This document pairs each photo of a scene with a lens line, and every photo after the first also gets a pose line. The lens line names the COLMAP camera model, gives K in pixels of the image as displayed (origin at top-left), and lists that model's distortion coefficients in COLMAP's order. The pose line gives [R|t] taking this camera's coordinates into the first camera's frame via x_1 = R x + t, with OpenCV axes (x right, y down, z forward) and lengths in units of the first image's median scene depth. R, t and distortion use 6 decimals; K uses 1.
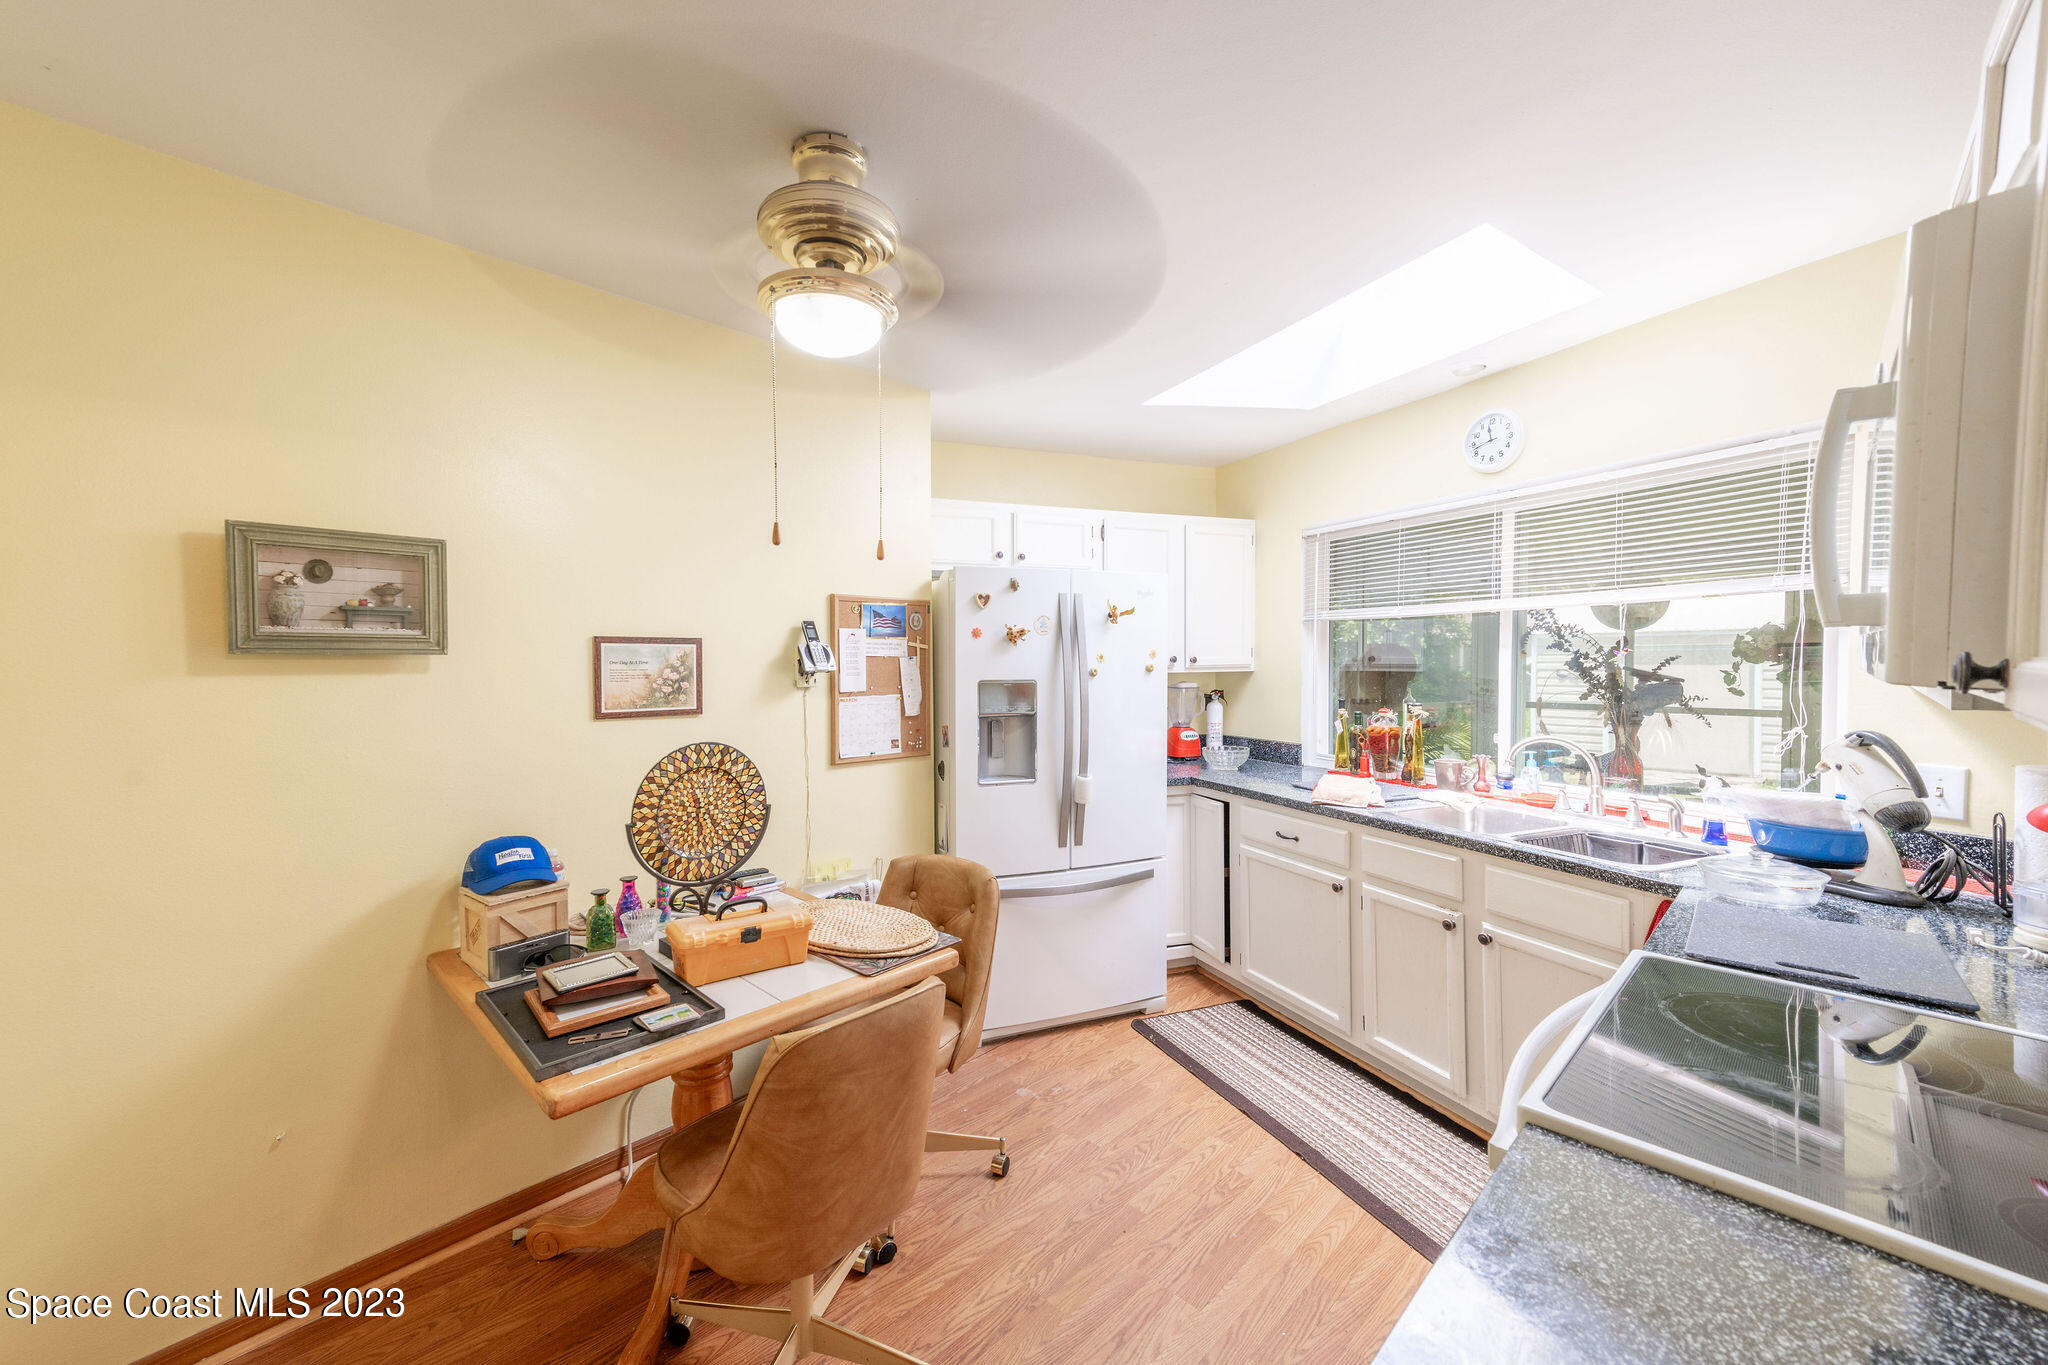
lens RADIAL K [[806.1, 0, 978.5], [0, 806.1, 676.0], [0, 0, 1]] dist [0.031883, 0.000053]
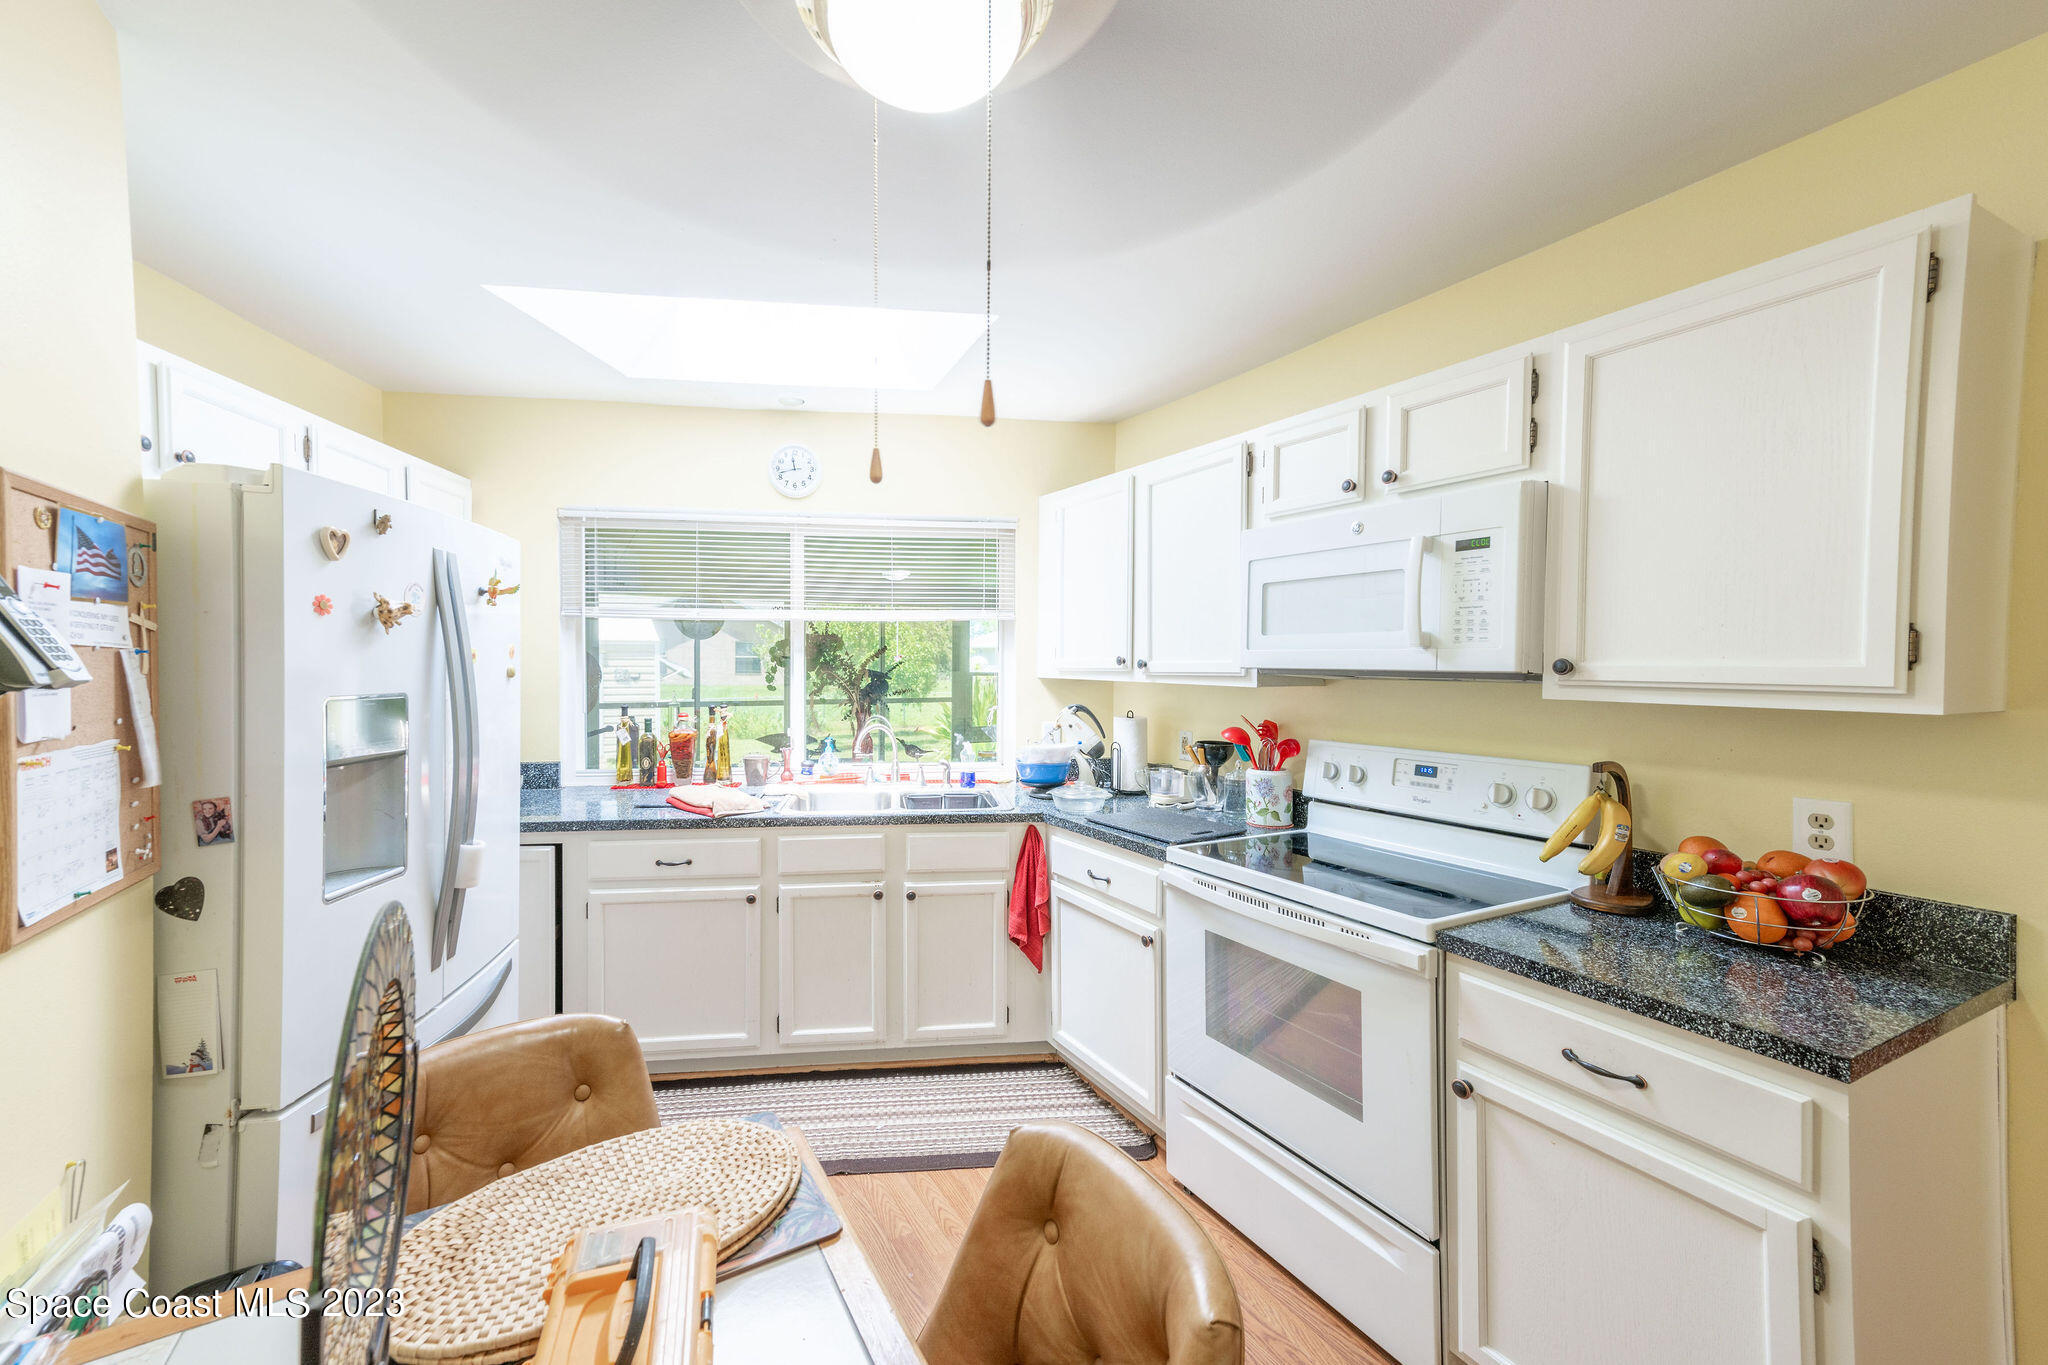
lens RADIAL K [[806.1, 0, 978.5], [0, 806.1, 676.0], [0, 0, 1]] dist [0.031883, 0.000053]
pose [[0.276274, -0.010678, 0.961020, -0.427058], [0.016296, 0.999847, 0.006424, -0.005539], [-0.960941, 0.013886, 0.276405, 0.502973]]
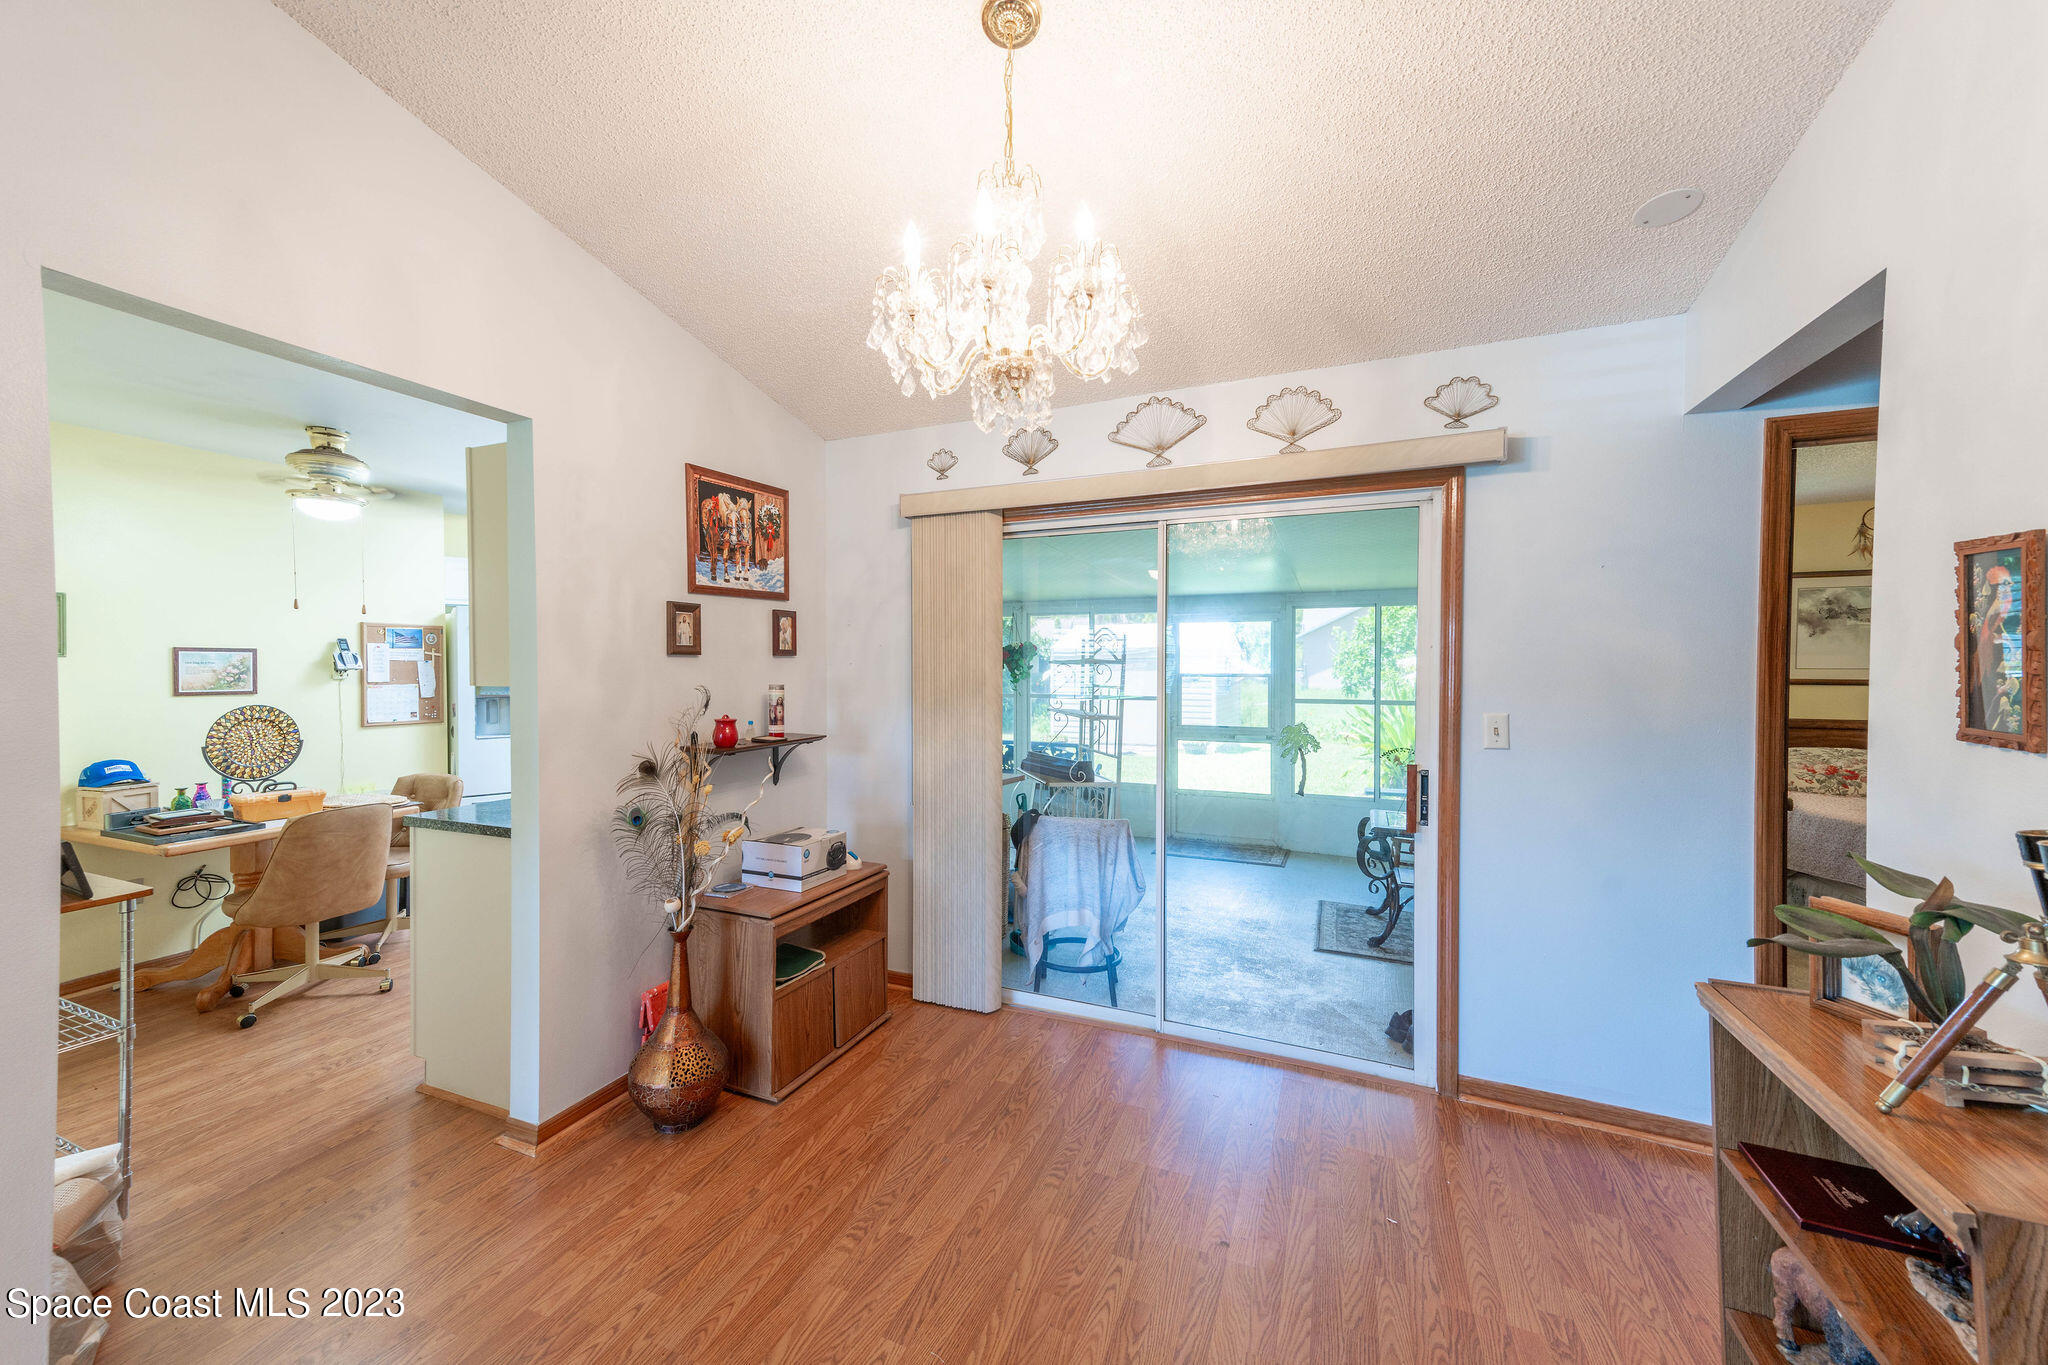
lens RADIAL K [[806.1, 0, 978.5], [0, 806.1, 676.0], [0, 0, 1]] dist [0.031883, 0.000053]
pose [[0.931690, 0.000075, 0.363254, 0.392057], [0.003133, 0.999961, -0.008241, 0.026302], [-0.363240, 0.008817, 0.931654, -1.037968]]
